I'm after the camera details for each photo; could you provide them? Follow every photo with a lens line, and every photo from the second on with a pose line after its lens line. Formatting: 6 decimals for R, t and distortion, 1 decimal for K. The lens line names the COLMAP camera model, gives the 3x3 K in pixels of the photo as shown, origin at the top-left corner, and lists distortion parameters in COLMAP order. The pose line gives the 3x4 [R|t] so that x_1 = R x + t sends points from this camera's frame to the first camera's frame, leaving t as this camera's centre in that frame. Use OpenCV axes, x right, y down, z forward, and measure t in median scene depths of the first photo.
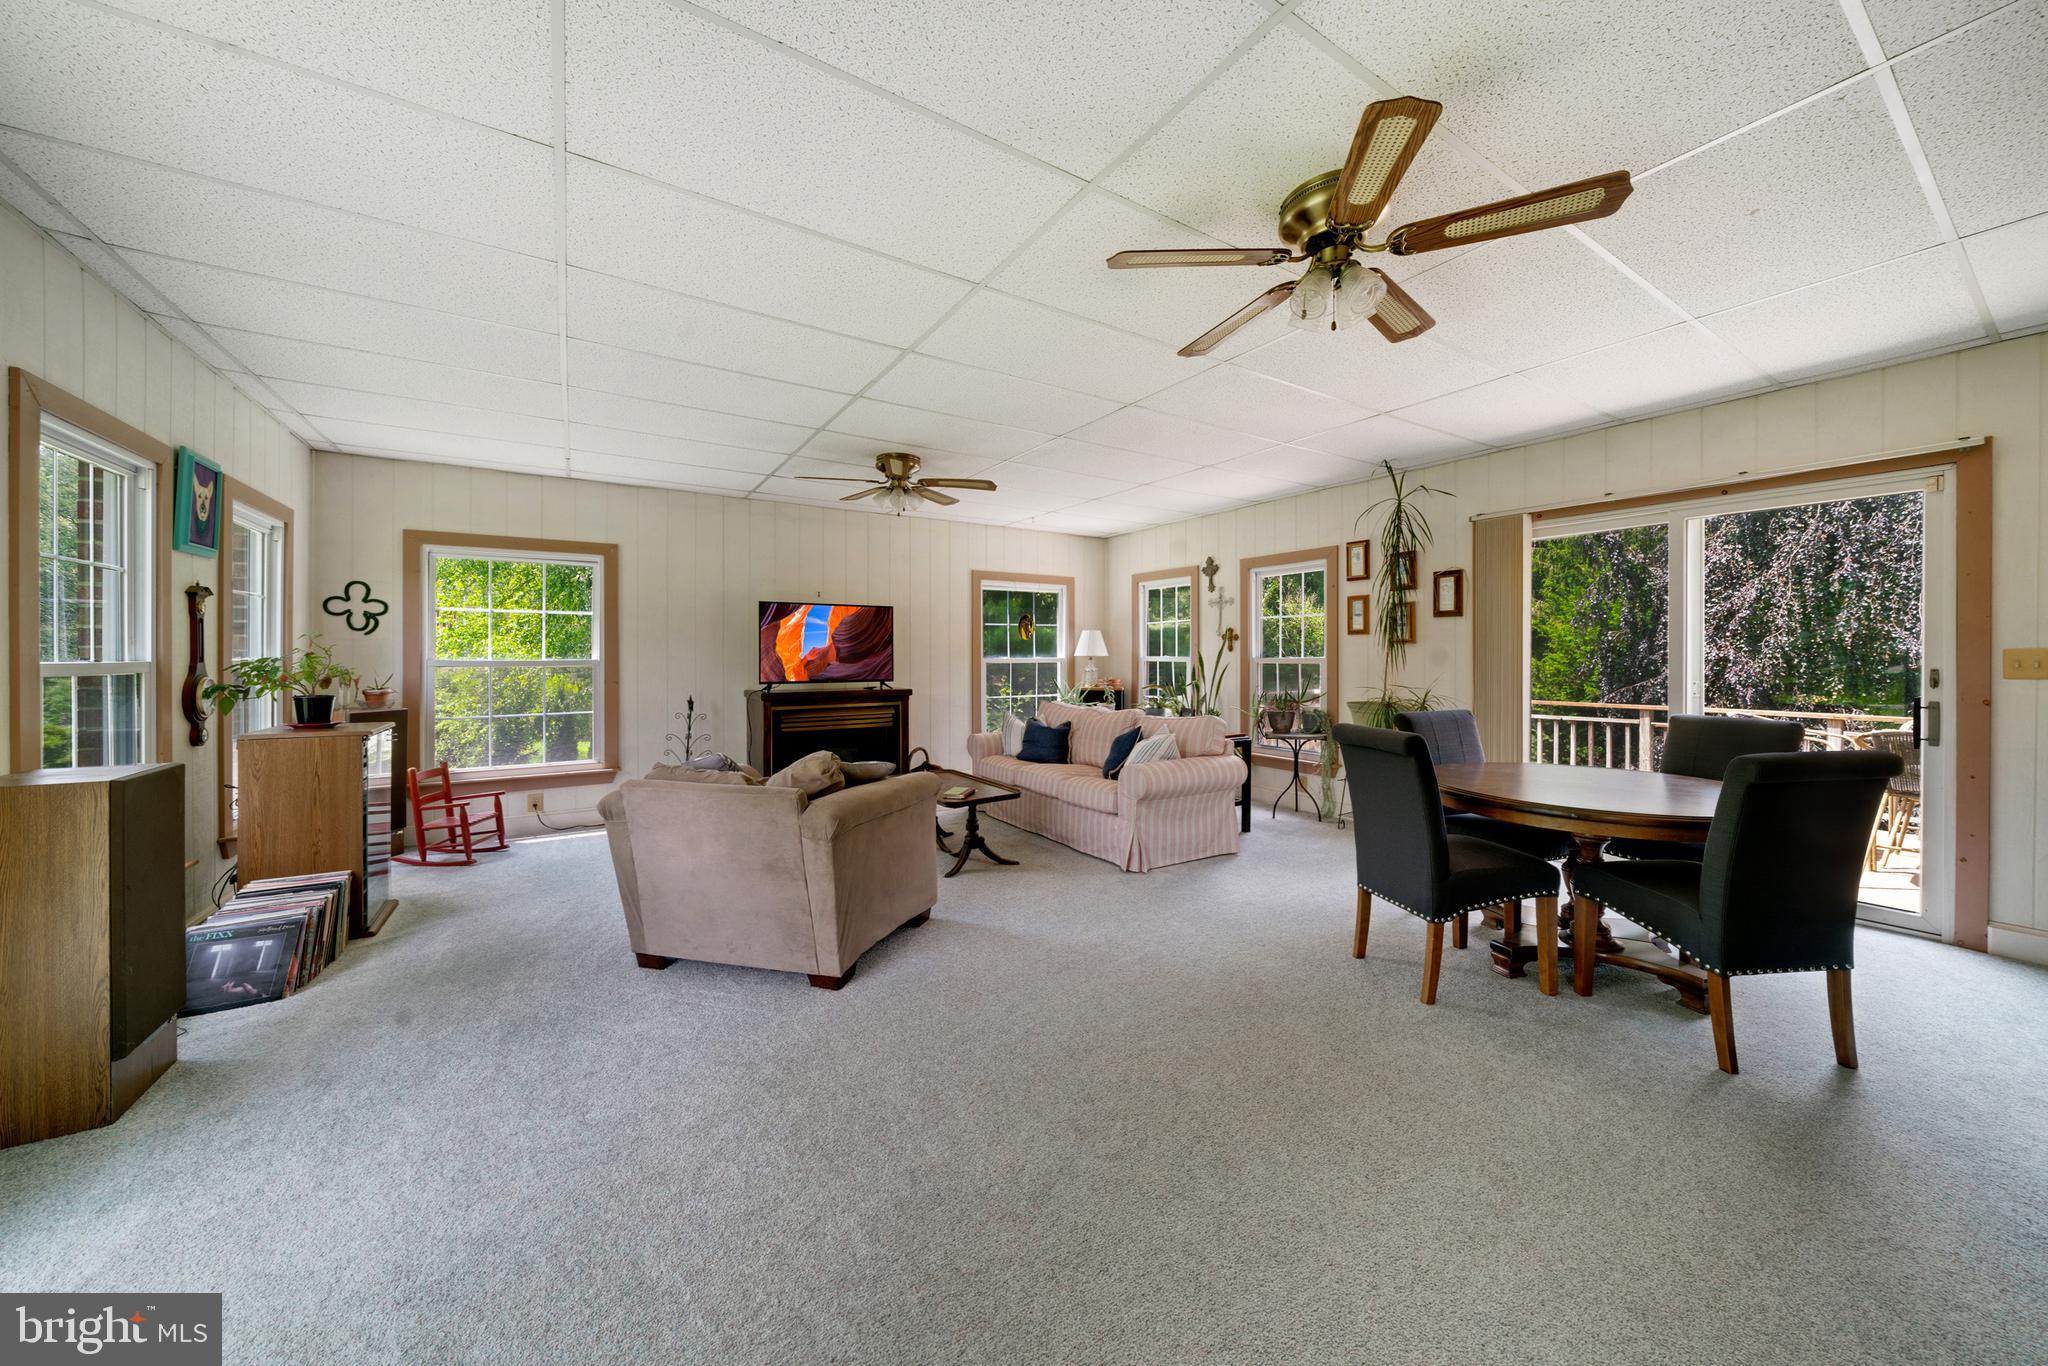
lens RADIAL K [[697.8, 0, 1017.0], [0, 697.8, 655.8], [0, 0, 1]] dist [-0.000559, -0.000094]
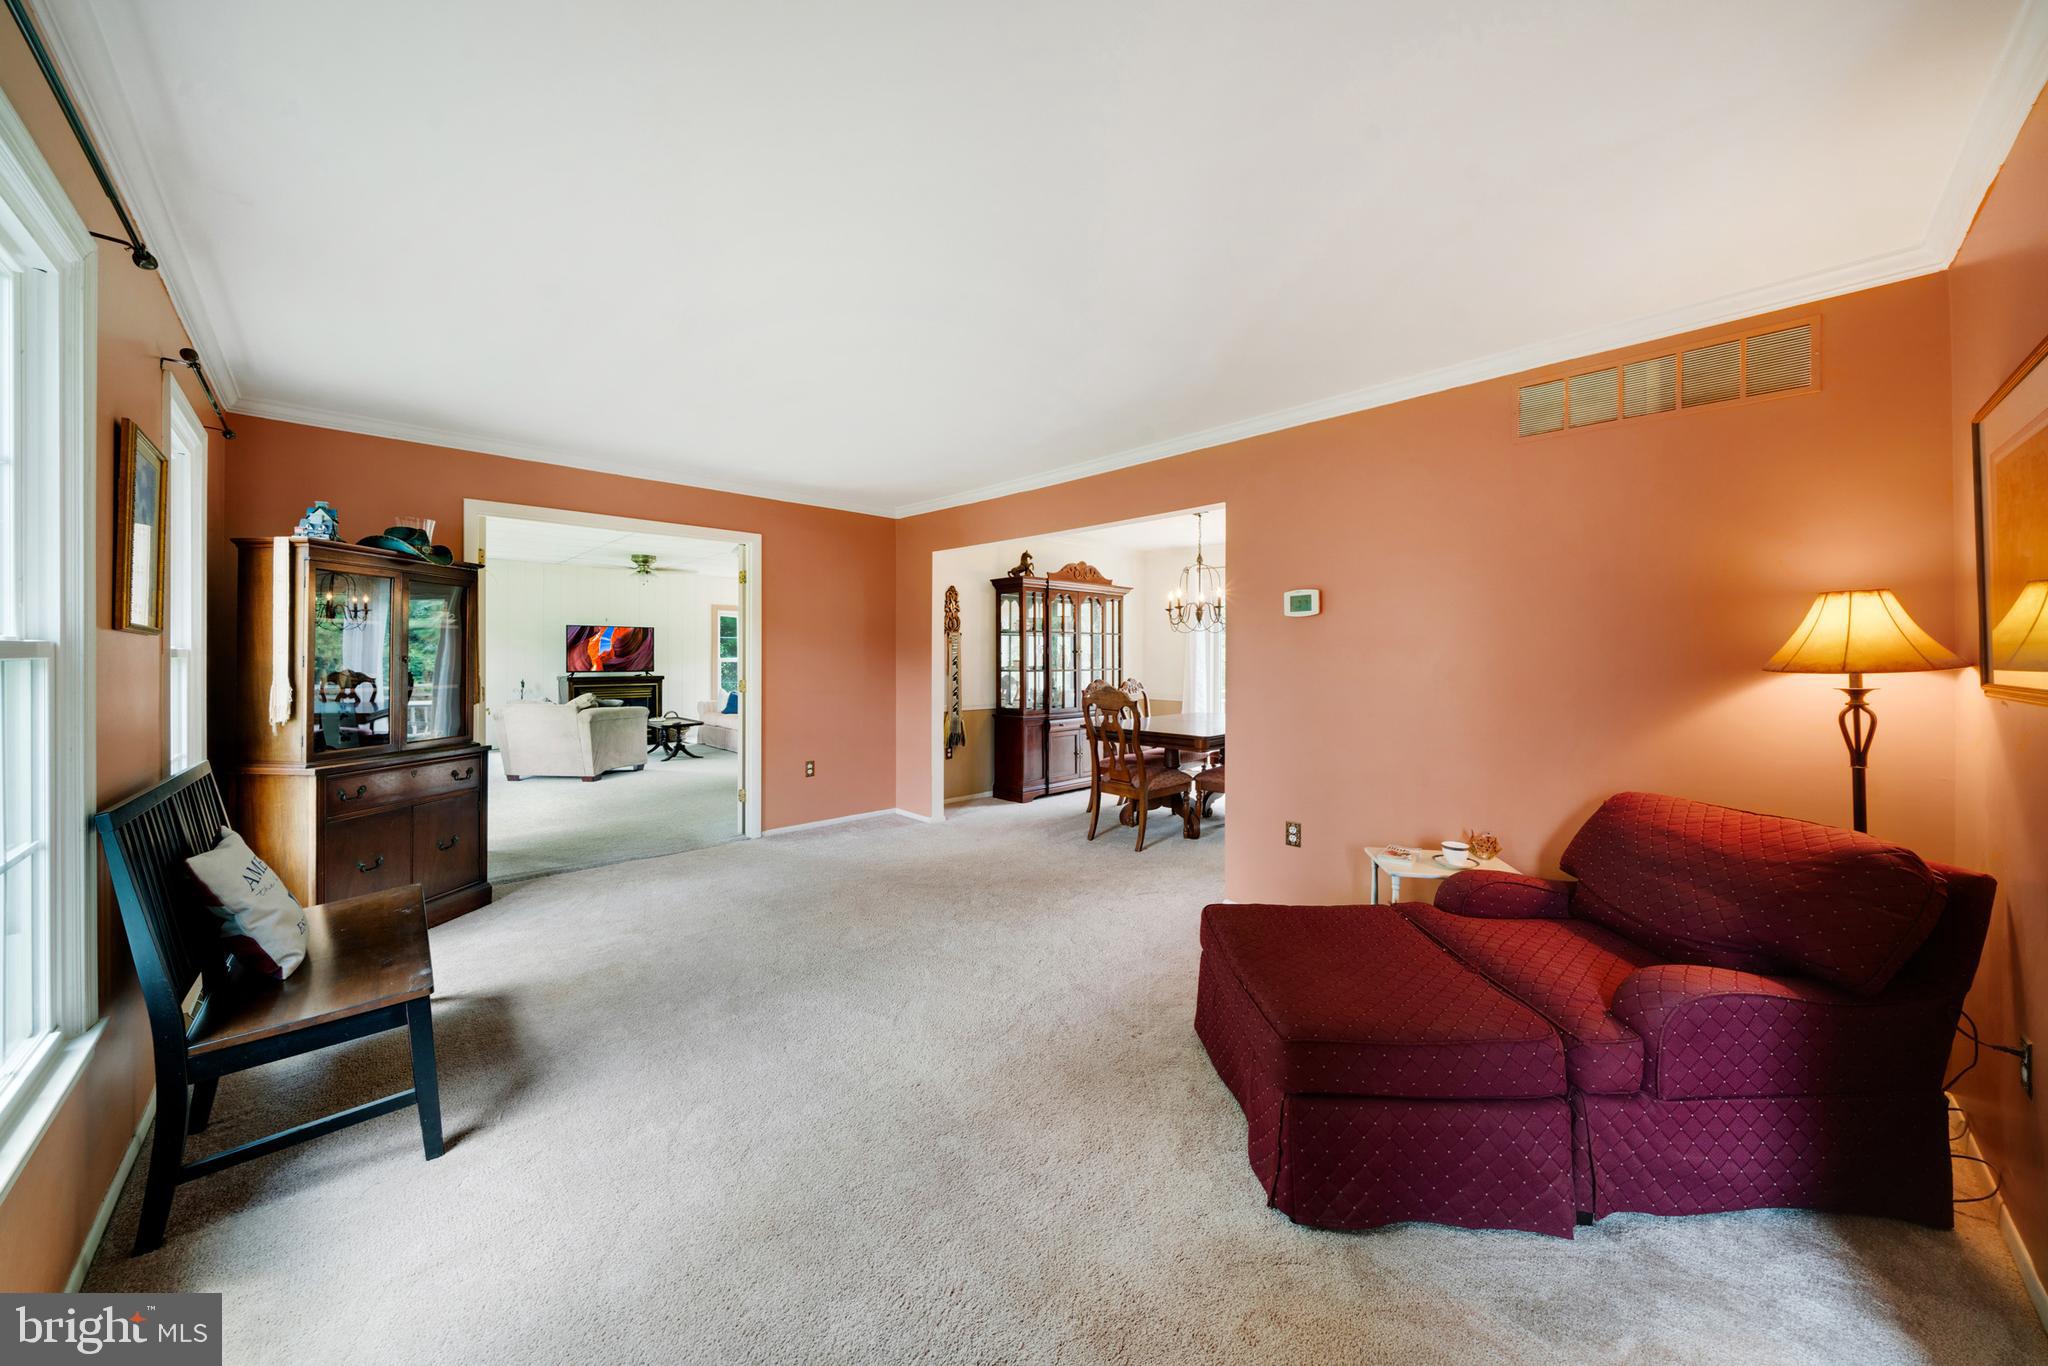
lens RADIAL K [[697.8, 0, 1017.0], [0, 697.8, 655.8], [0, 0, 1]] dist [-0.000559, -0.000094]
pose [[0.979142, 0.001082, 0.203176, 0.468558], [-0.000886, 0.999999, -0.001058, -0.000915], [-0.203177, 0.000856, 0.979142, -1.156495]]
